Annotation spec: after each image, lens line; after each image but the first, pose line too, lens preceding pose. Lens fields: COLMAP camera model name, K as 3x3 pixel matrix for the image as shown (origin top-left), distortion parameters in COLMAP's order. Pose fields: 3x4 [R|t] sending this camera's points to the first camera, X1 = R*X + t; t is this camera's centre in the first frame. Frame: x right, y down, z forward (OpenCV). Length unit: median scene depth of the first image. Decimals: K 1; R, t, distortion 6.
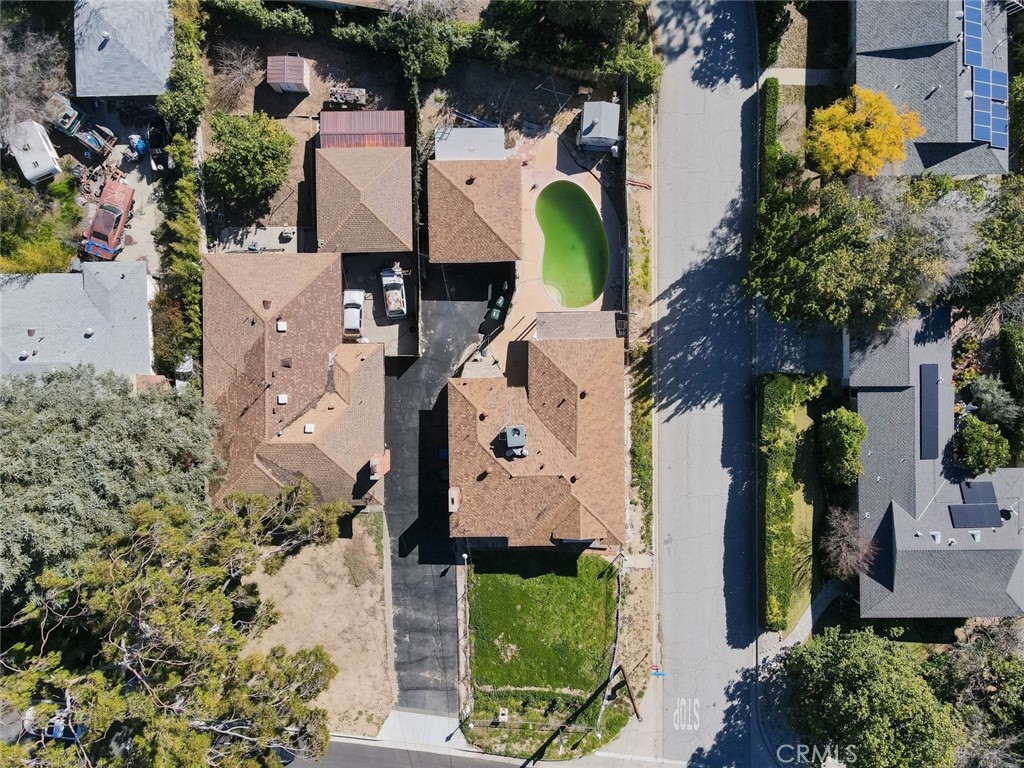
lens RADIAL K [[725.7, 0, 513.5], [0, 725.7, 351.8], [0, 0, 1]] dist [0.007073, 0.002904]
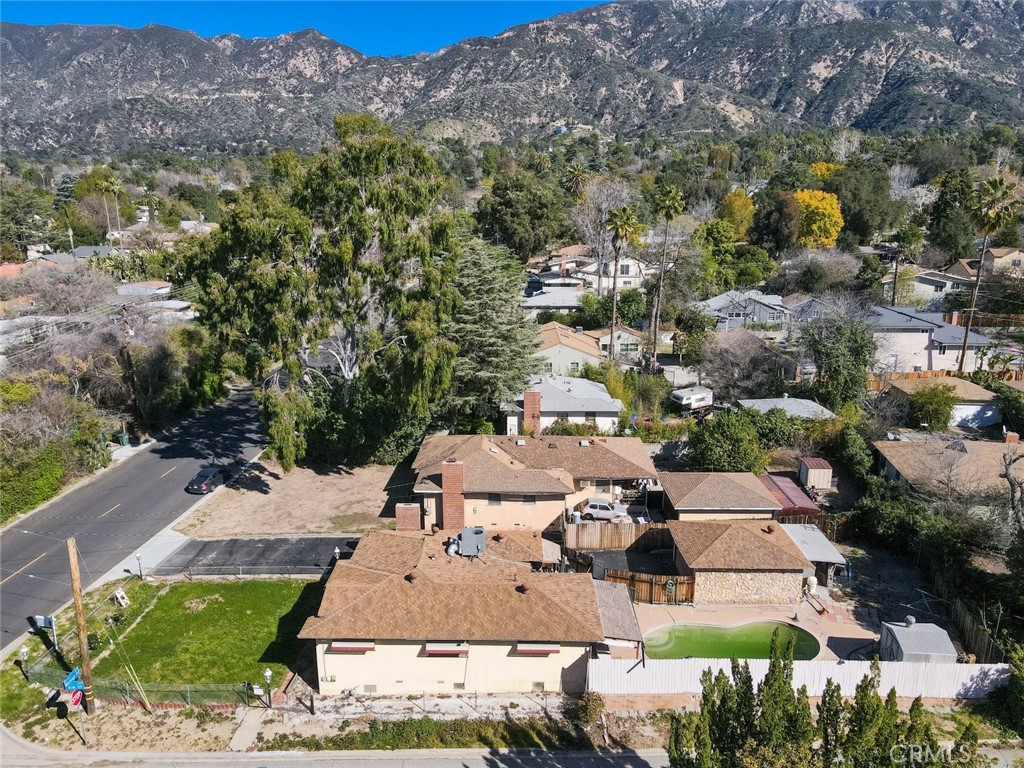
lens RADIAL K [[747.5, 0, 512.0], [0, 747.5, 384.0], [0, 0, 1]] dist [0.010694, 0.012873]
pose [[-0.018837, 0.227124, -0.973684, 0.730528], [-0.999798, -0.011045, 0.016766, 0.054574], [-0.006947, 0.973803, 0.227287, 0.575515]]
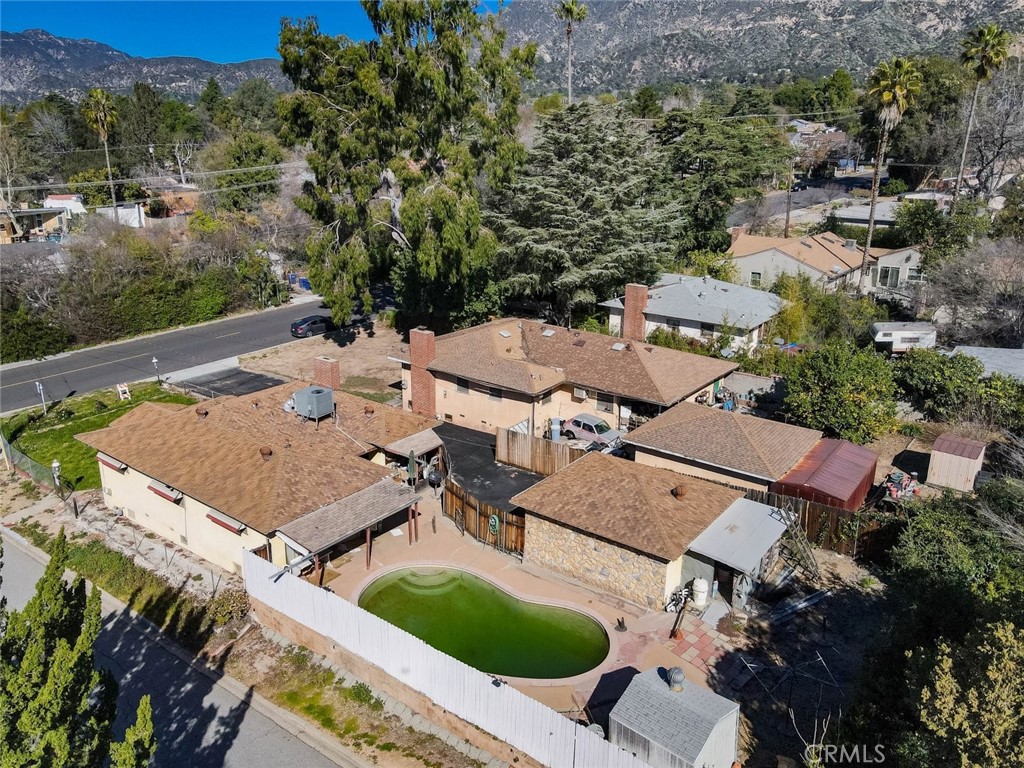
lens RADIAL K [[773.1, 0, 524.4], [0, 773.1, 368.2], [0, 0, 1]] dist [0.002574, 0.011035]
pose [[-0.603355, 0.213476, -0.768368, 0.408779], [-0.797112, -0.190416, 0.573022, -0.426350], [-0.023983, 0.958212, 0.285053, 0.688272]]
